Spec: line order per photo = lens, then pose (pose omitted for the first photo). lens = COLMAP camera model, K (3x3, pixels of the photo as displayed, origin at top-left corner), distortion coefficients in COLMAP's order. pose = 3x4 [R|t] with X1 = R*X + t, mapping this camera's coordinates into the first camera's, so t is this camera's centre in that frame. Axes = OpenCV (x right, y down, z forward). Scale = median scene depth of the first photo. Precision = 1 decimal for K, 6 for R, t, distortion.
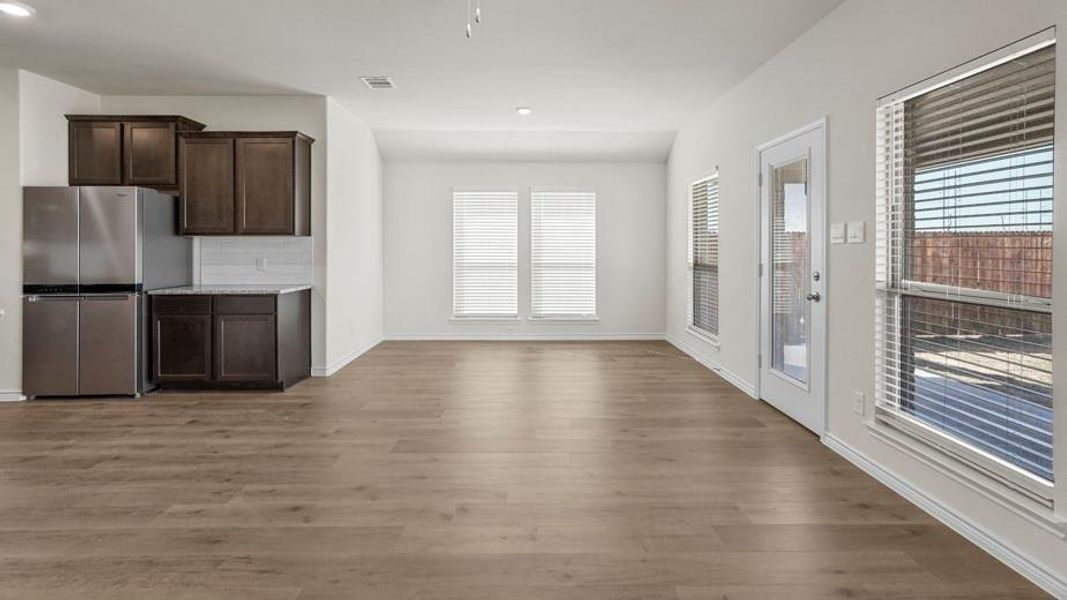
lens RADIAL K [[475.2, 0, 531.9], [0, 475.2, 247.3], [0, 0, 1]] dist [-0.011647, 0.007615]
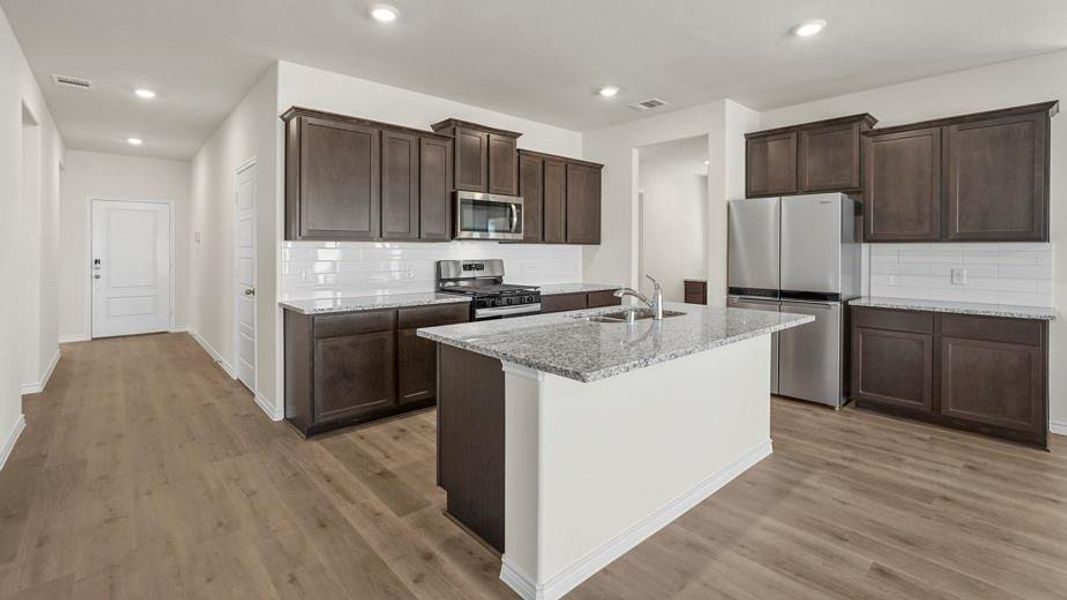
lens RADIAL K [[475.2, 0, 532.4], [0, 475.2, 252.4], [0, 0, 1]] dist [-0.011647, 0.007615]
pose [[0.662020, 0.007594, -0.749448, -0.476317], [-0.007104, 0.999967, 0.003856, -0.004561], [0.749453, 0.002772, 0.662052, -0.099989]]
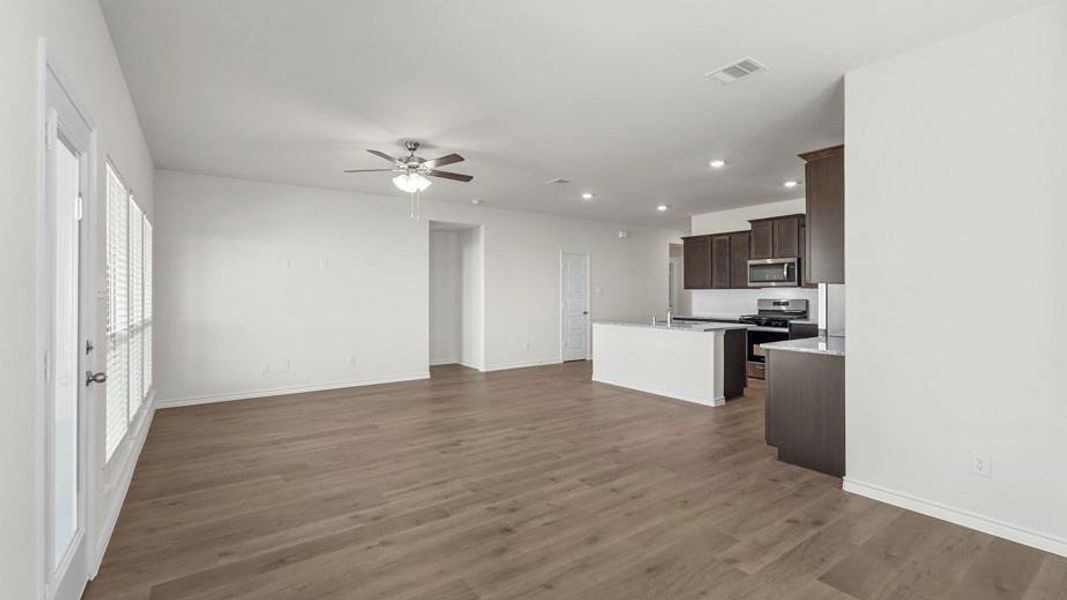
lens RADIAL K [[475.2, 0, 532.9], [0, 475.2, 290.8], [0, 0, 1]] dist [-0.011647, 0.007615]
pose [[-0.817200, 0.002069, -0.576351, 0.346308], [0.002292, 0.999997, 0.000340, -0.015336], [0.576350, -0.001043, -0.817202, 1.387841]]
